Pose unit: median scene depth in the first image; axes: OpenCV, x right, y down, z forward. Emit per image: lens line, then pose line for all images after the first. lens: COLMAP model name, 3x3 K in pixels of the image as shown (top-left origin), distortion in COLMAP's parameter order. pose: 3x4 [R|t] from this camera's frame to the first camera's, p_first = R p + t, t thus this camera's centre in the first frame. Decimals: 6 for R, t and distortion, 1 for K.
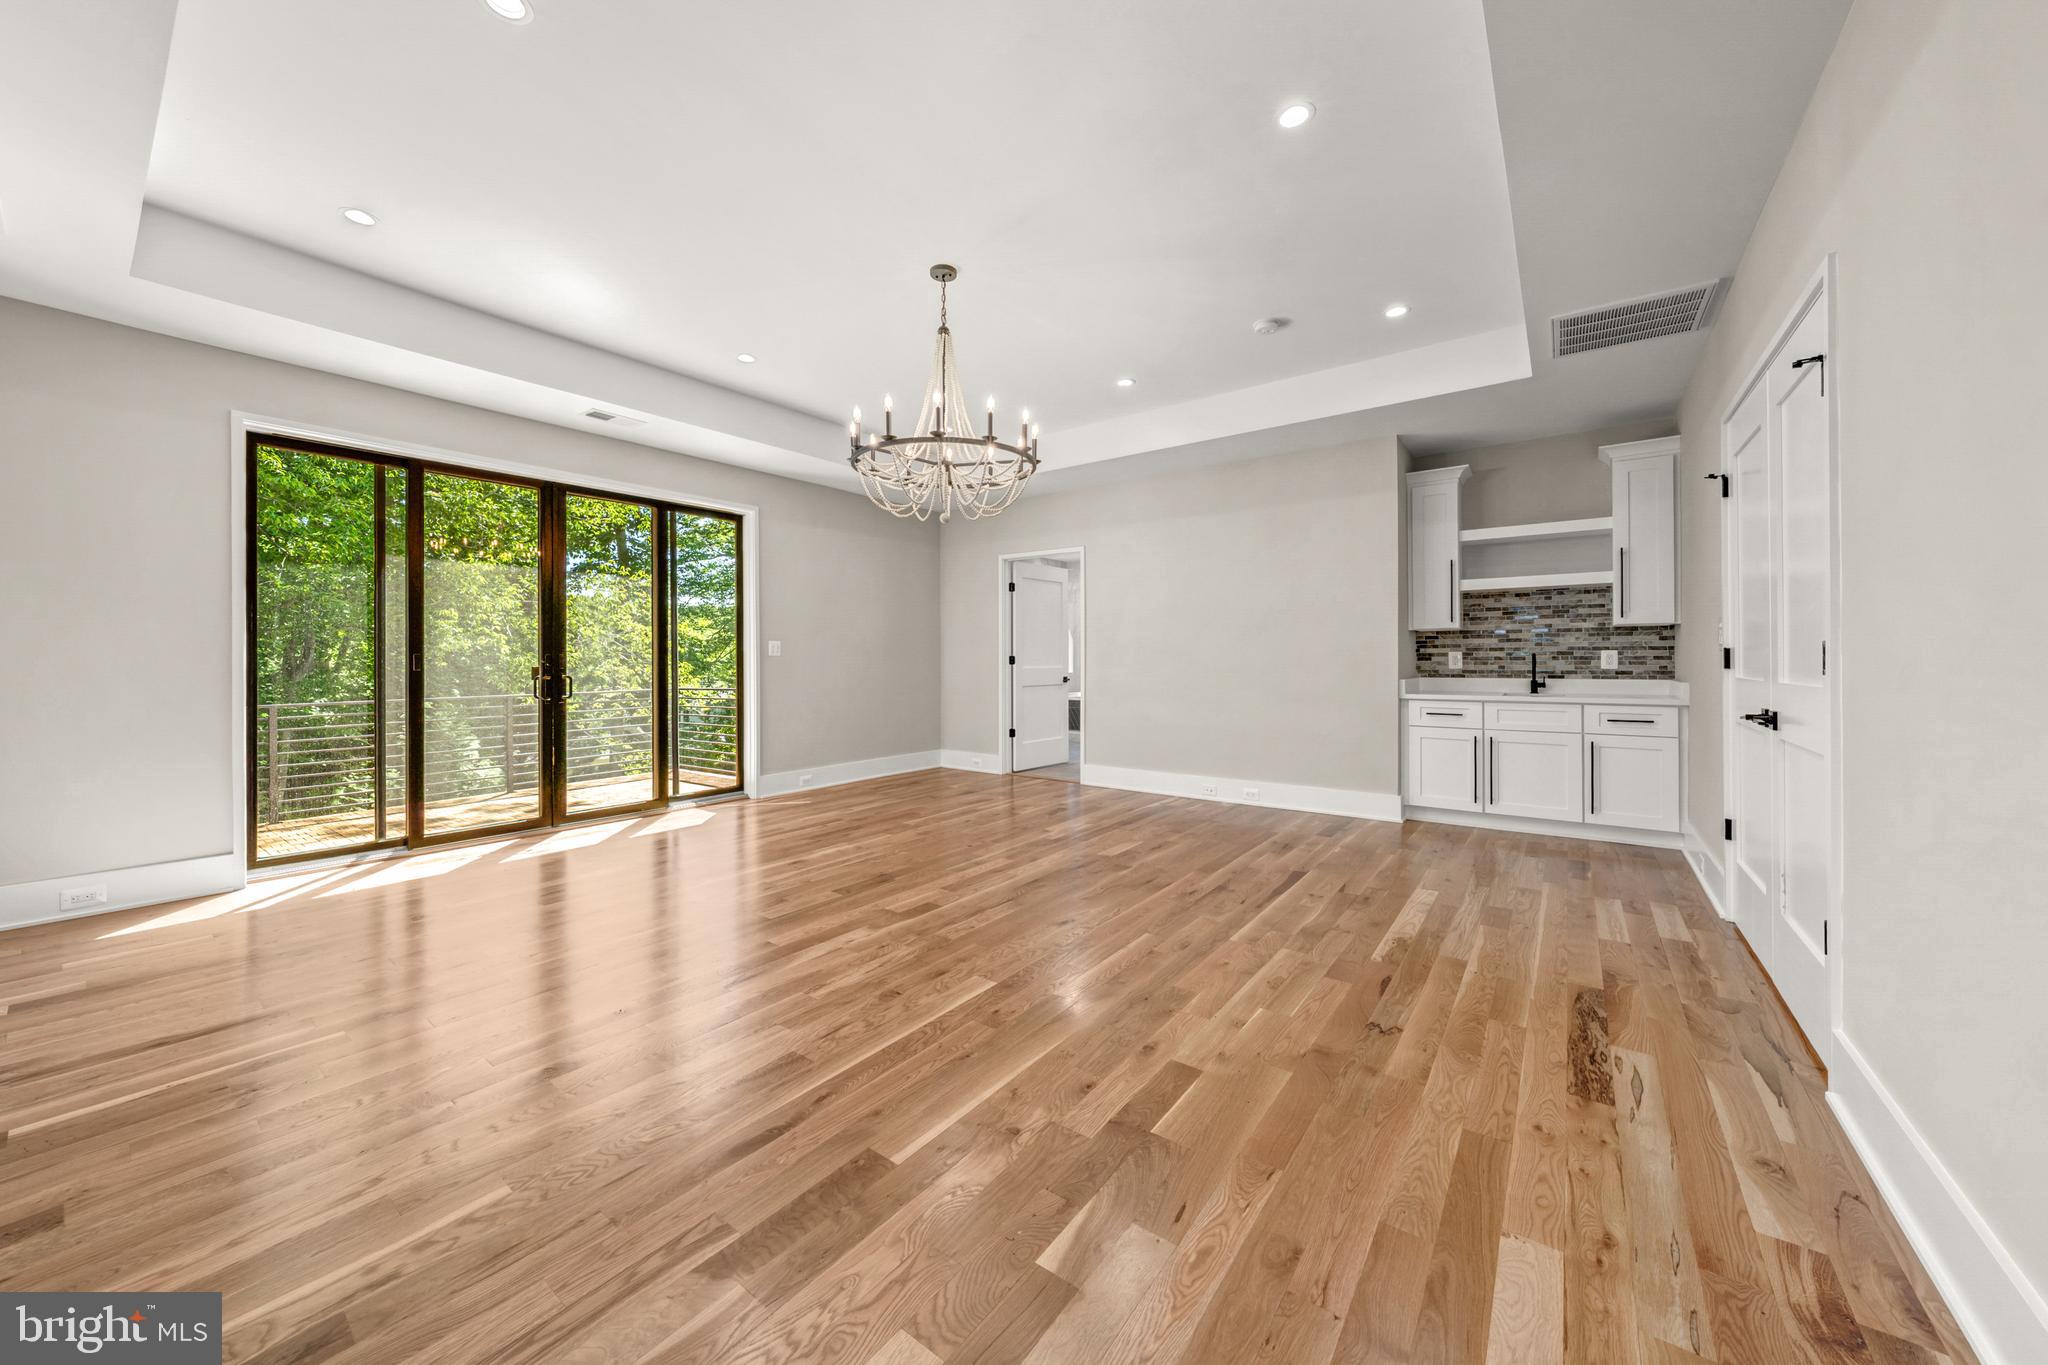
lens RADIAL K [[731.3, 0, 1032.3], [0, 731.3, 656.3], [0, 0, 1]] dist [-0.000435, -0.000031]
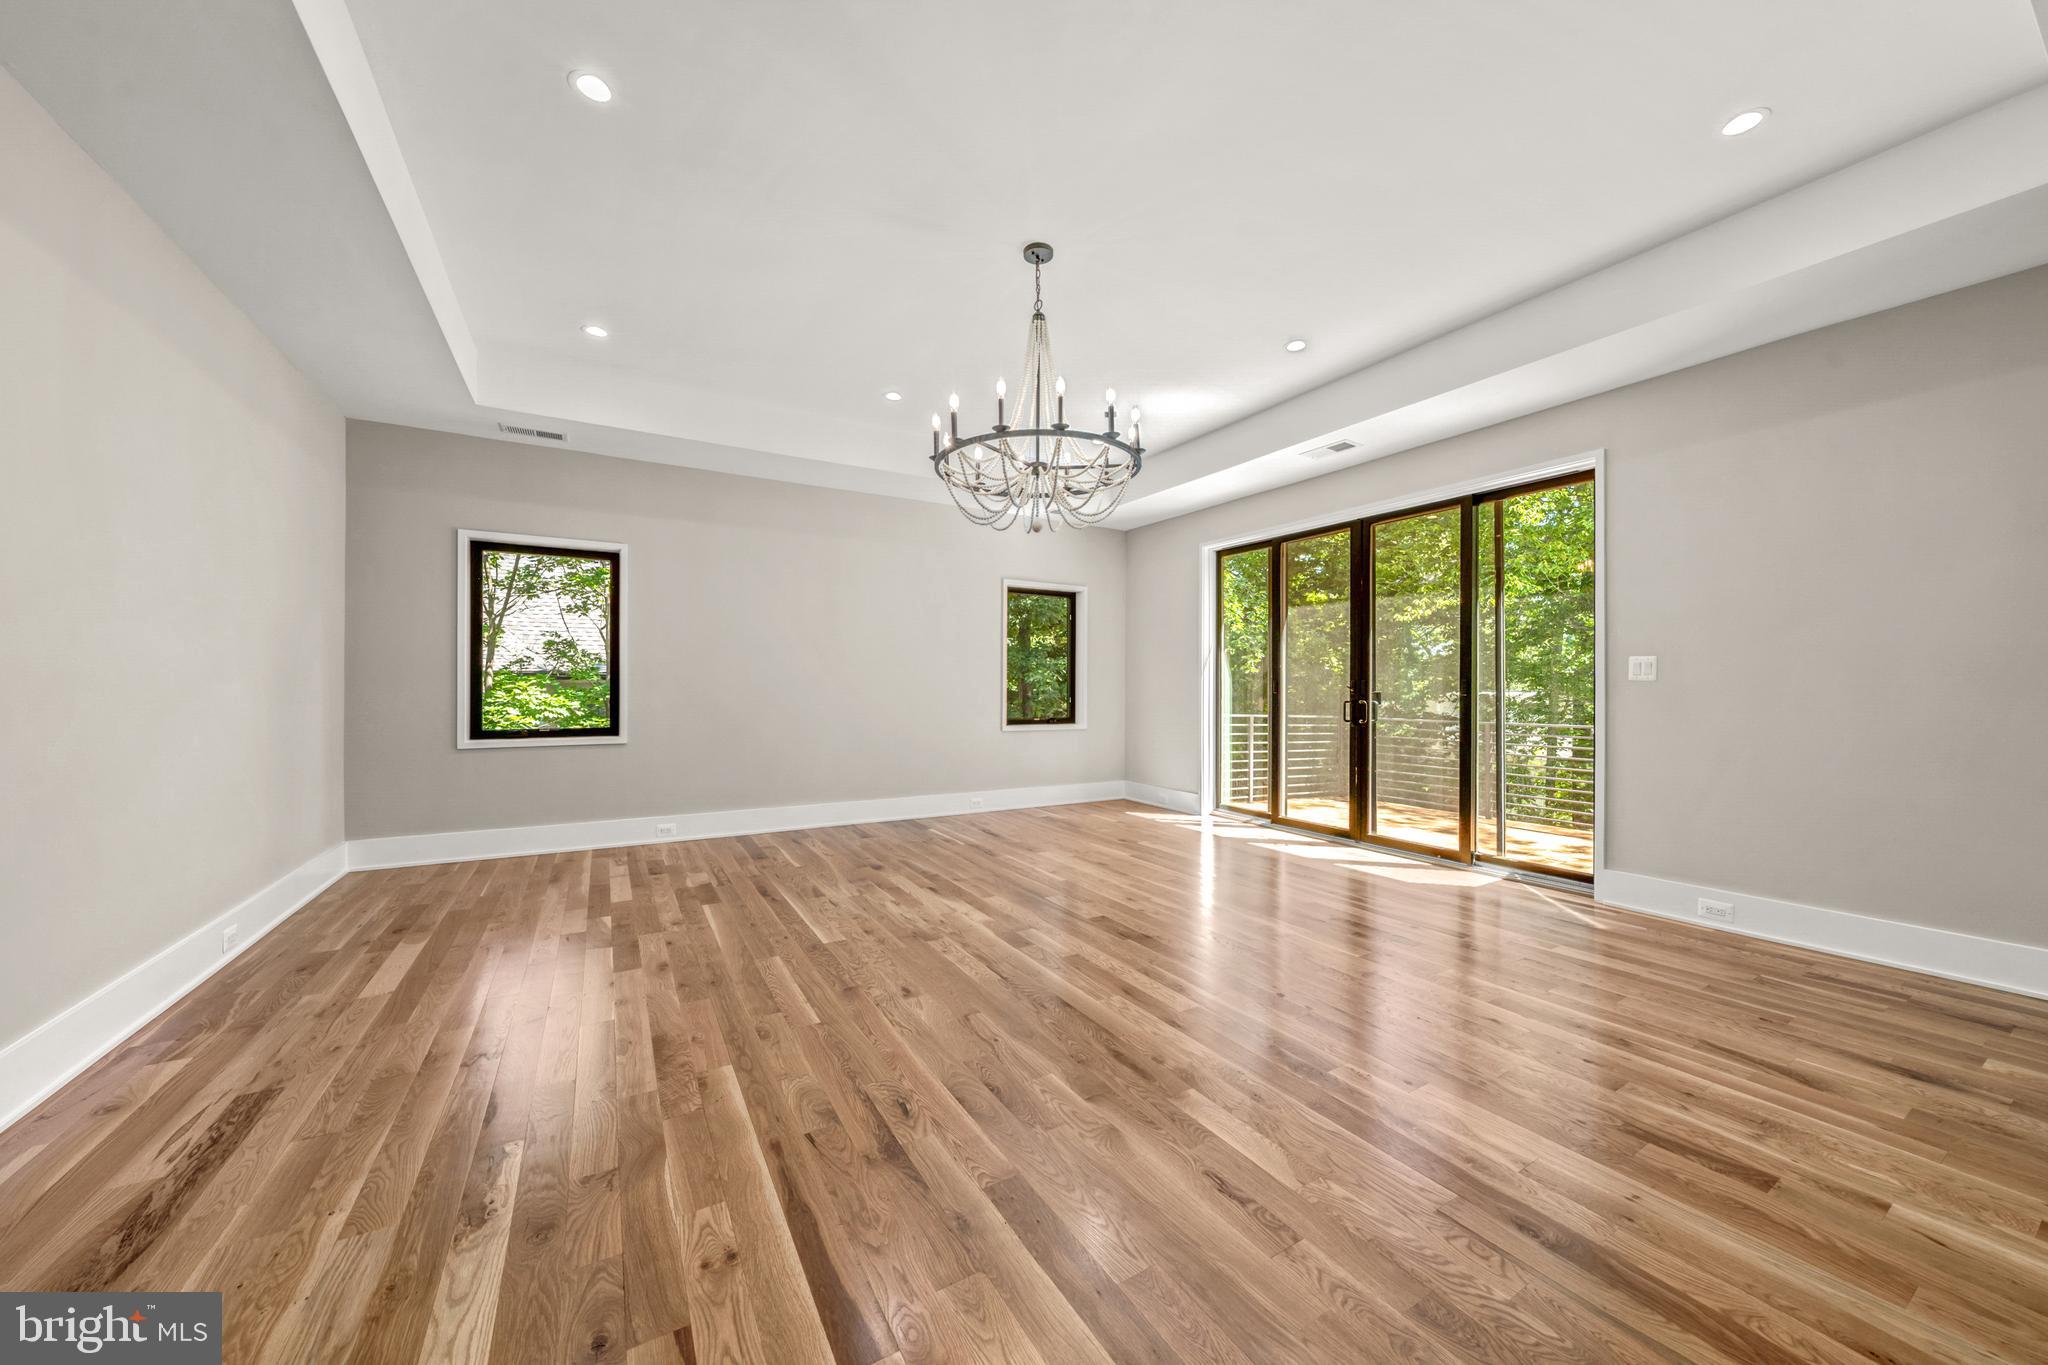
lens RADIAL K [[739.3, 0, 1024.0], [0, 739.3, 682.5], [0, 0, 1]] dist [0.001346, 0.000283]
pose [[-0.411950, -0.002947, -0.911202, 0.801620], [0.001270, 0.999992, -0.003808, 0.006331], [0.911205, -0.002726, -0.411943, 1.527906]]
